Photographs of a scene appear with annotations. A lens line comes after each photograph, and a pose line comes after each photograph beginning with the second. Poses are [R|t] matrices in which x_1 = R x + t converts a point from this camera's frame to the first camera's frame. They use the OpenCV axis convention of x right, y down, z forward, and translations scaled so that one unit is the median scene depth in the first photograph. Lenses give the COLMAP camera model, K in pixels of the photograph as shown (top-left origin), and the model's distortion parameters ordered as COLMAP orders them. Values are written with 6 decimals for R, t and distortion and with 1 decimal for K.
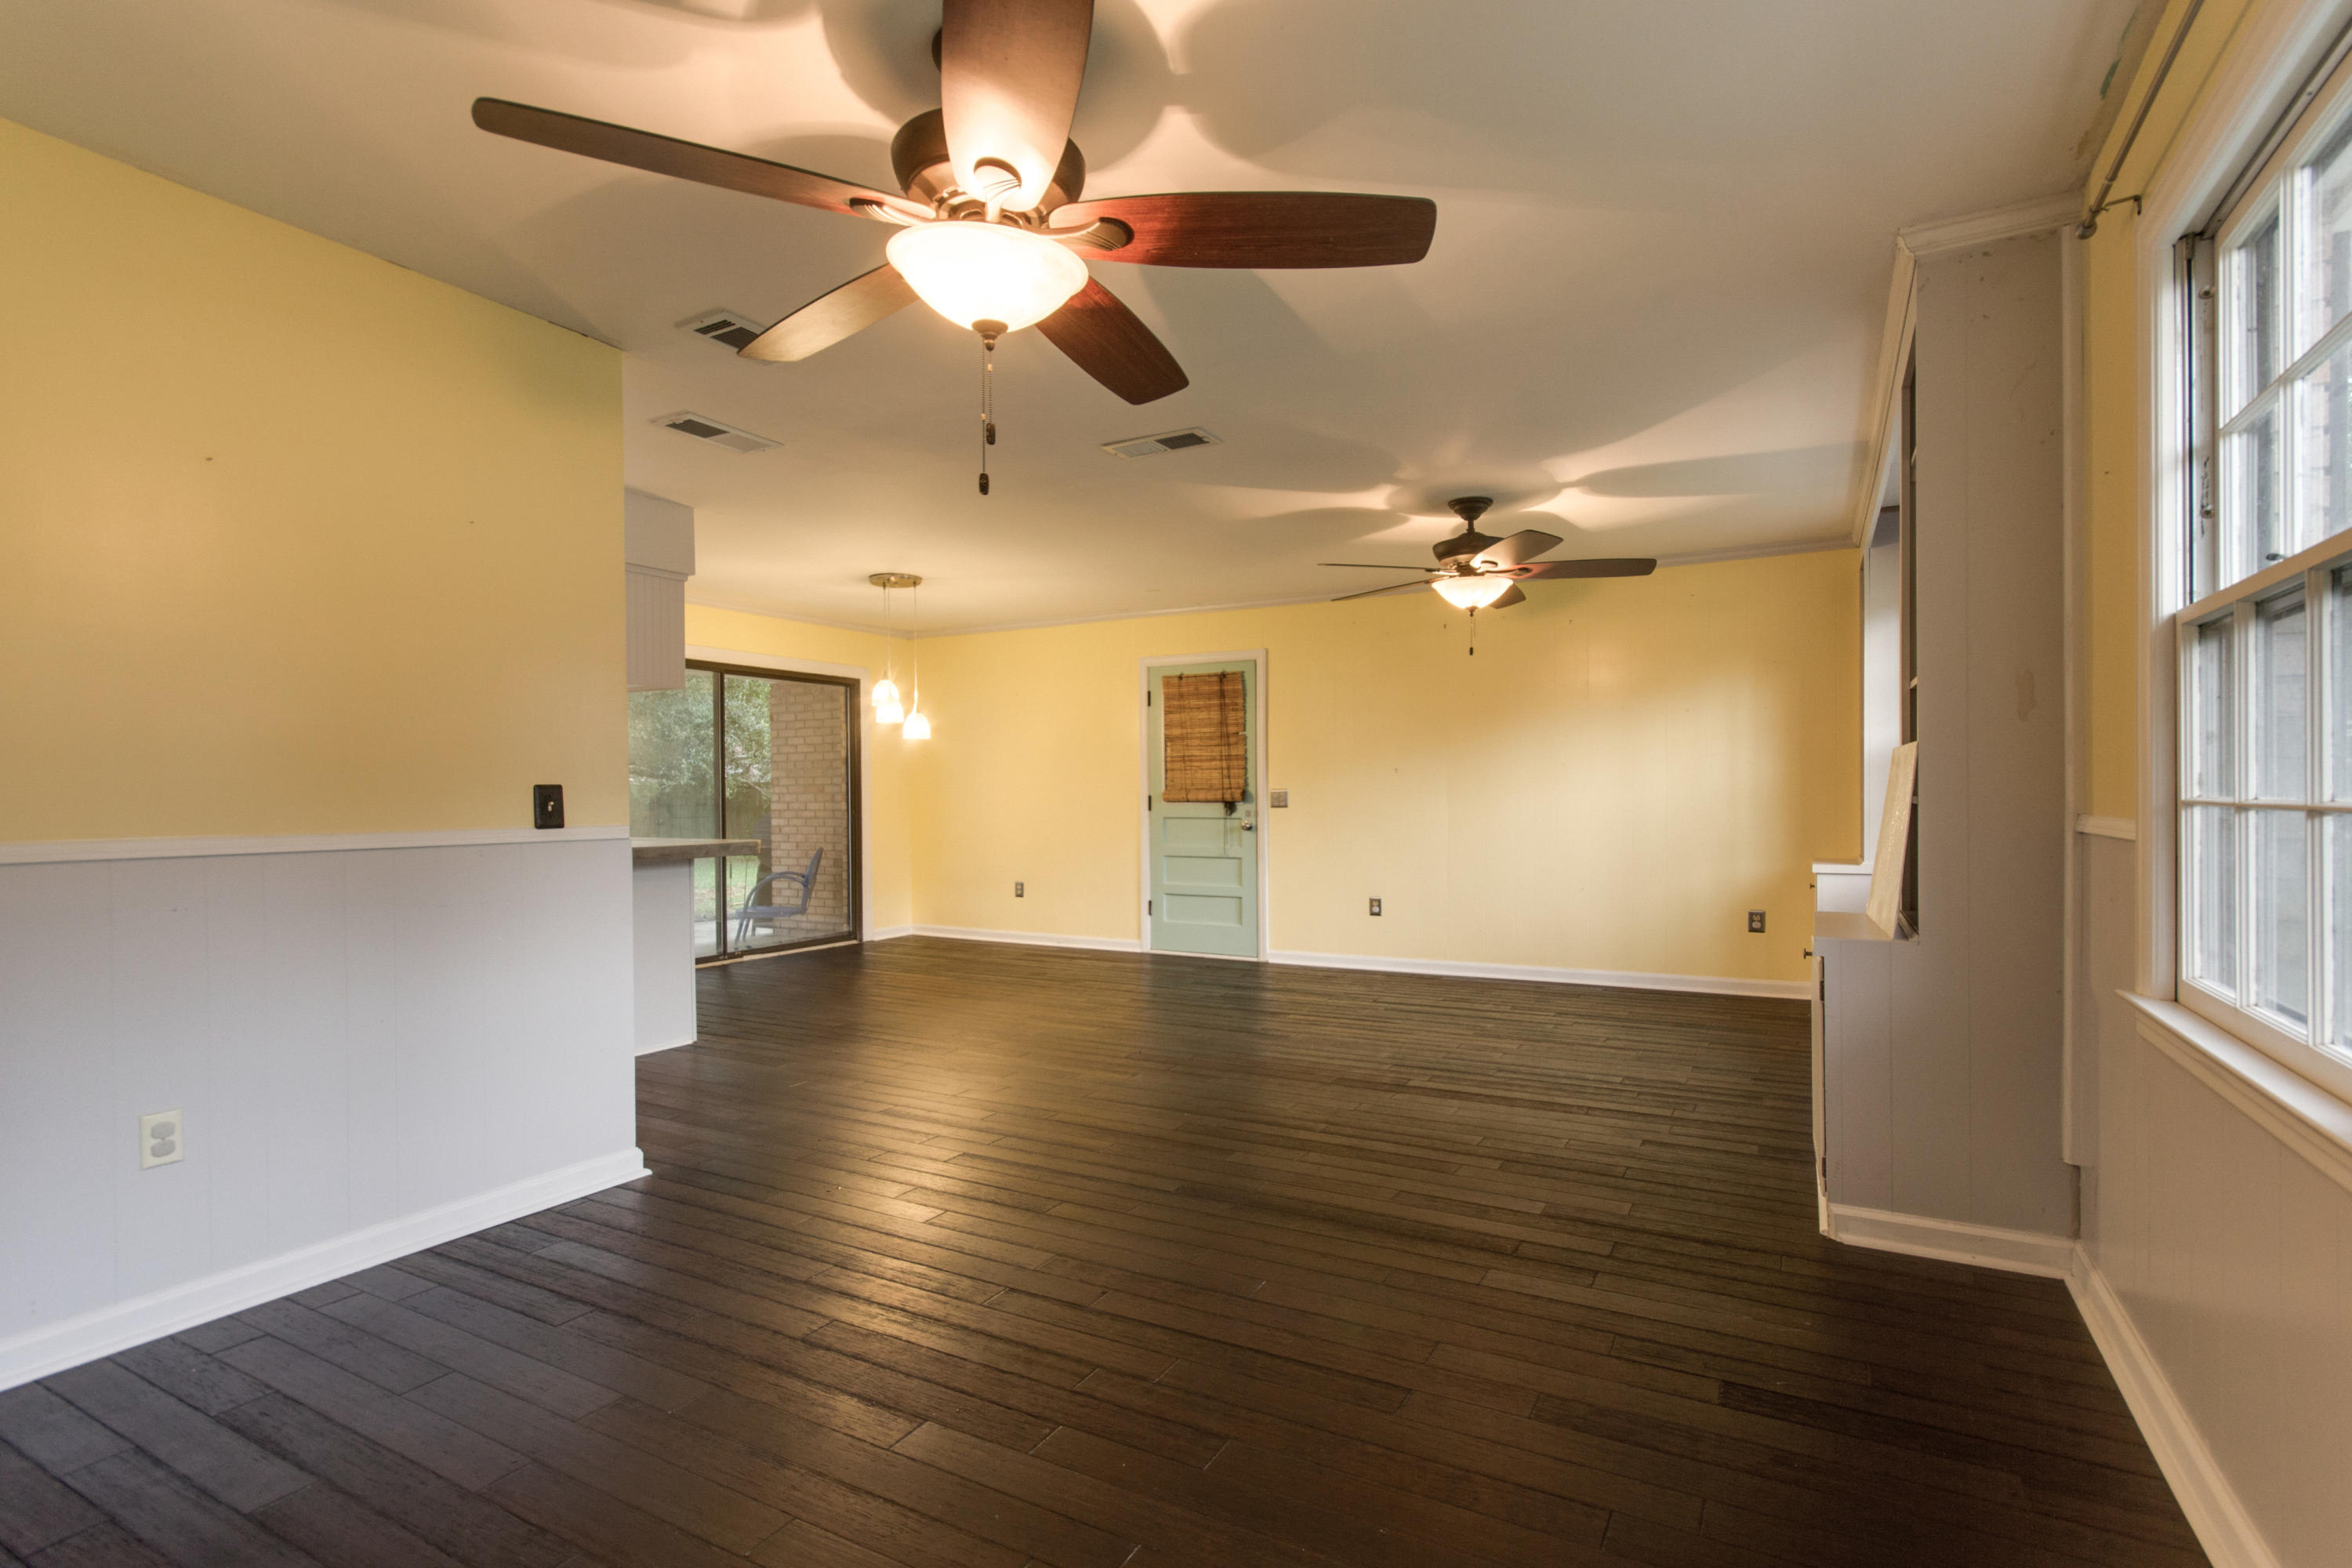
lens RADIAL K [[1095.1, 0, 1198.7], [0, 1095.1, 794.4], [0, 0, 1]] dist [-0.000334, 0.002968]
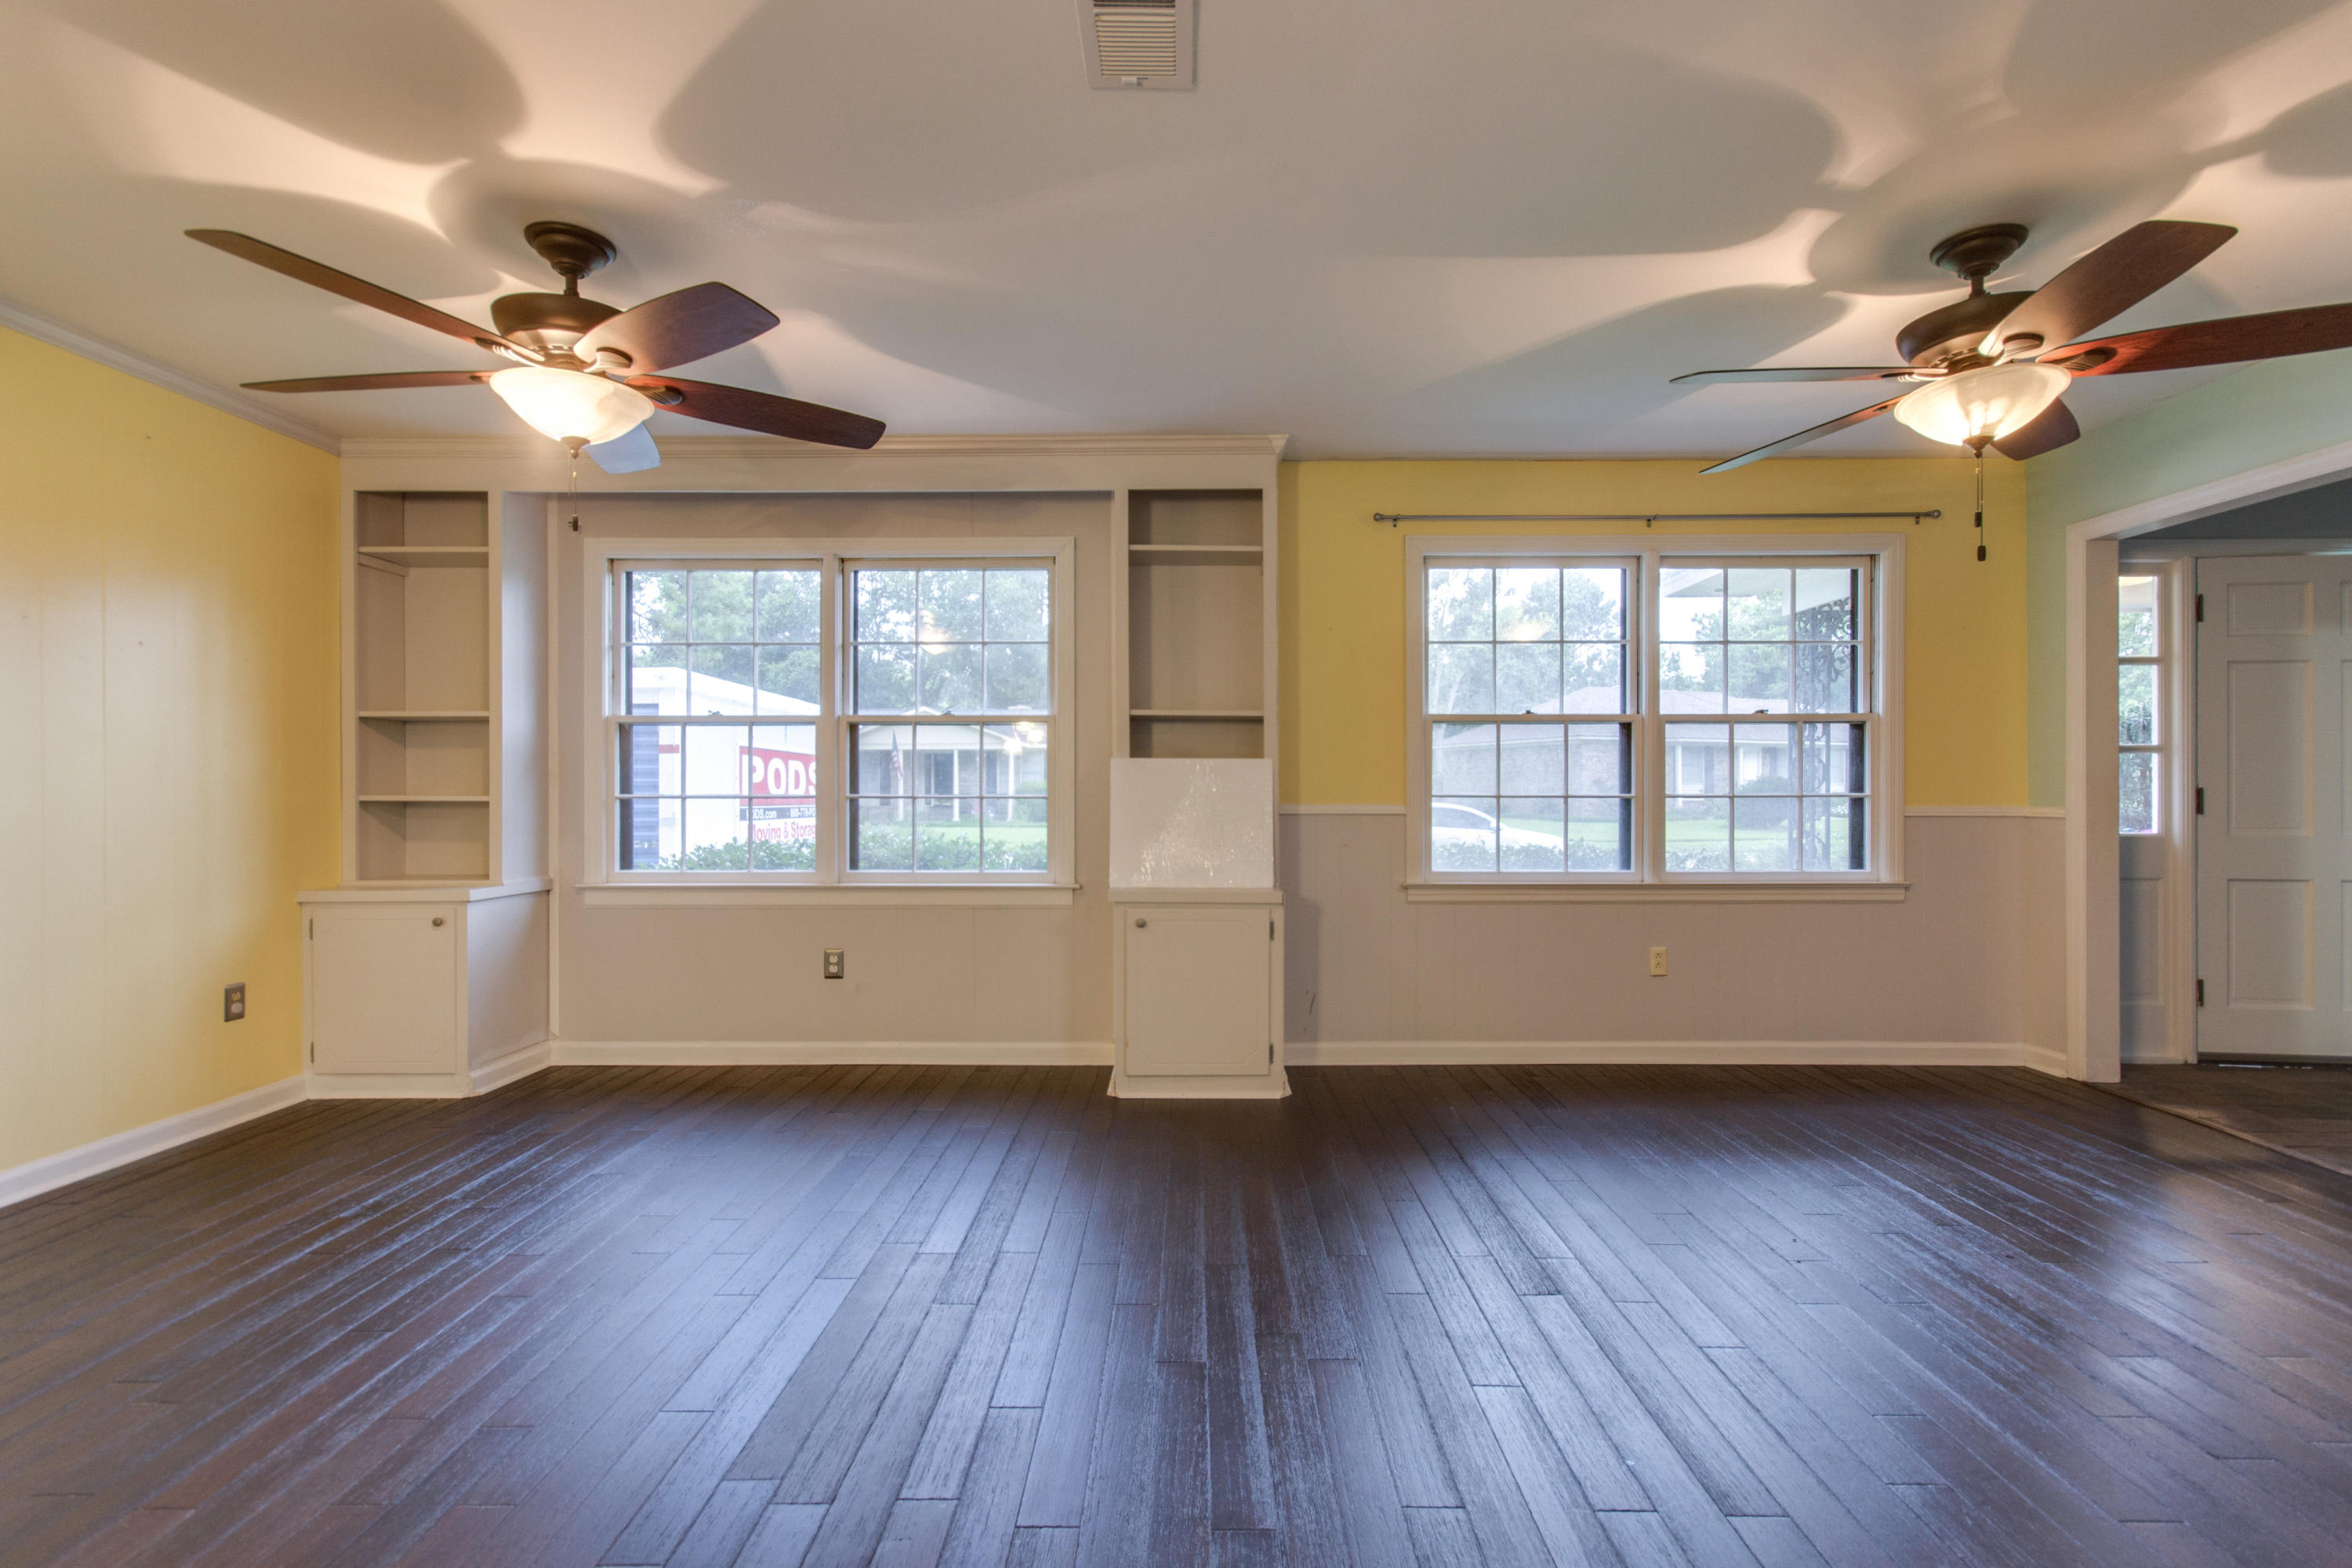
lens RADIAL K [[1095.1, 0, 1185.3], [0, 1095.1, 785.0], [0, 0, 1]] dist [-0.000334, 0.002968]
pose [[-0.465791, 0.015180, 0.884764, -0.262708], [0.005131, 0.999882, -0.014454, 0.004599], [-0.884880, -0.002193, -0.465814, 0.716111]]
